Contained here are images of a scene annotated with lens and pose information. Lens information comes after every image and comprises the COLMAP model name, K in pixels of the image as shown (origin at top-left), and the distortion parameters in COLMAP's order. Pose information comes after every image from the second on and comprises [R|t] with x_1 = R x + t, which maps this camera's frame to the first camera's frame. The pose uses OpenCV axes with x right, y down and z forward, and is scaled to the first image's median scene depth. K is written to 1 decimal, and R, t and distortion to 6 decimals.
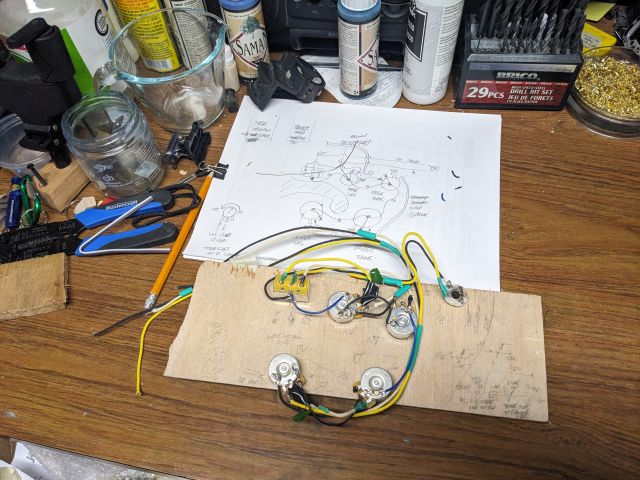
lens RADIAL K [[517.0, 0, 319.5], [0, 517.0, 239.1], [0, 0, 1]] dist [0.027037, -0.035824]
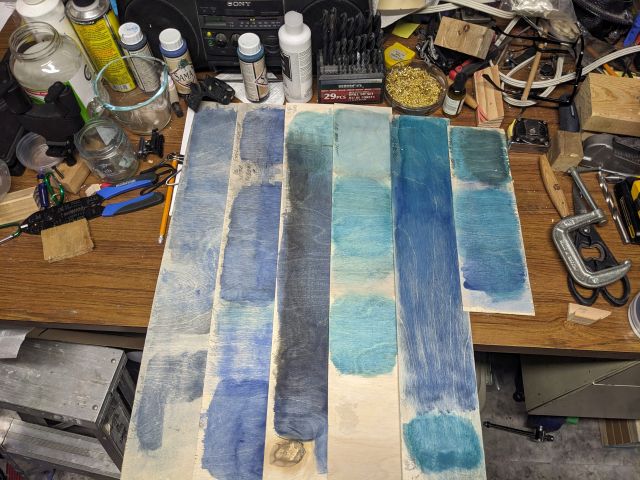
lens RADIAL K [[517.0, 0, 326.7], [0, 517.0, 238.8], [0, 0, 1]] dist [0.027037, -0.035824]
pose [[0.987393, -0.106630, 0.116984, 0.058140], [0.094981, 0.990341, 0.101015, -0.004068], [-0.126625, -0.088630, 0.987983, -0.667087]]
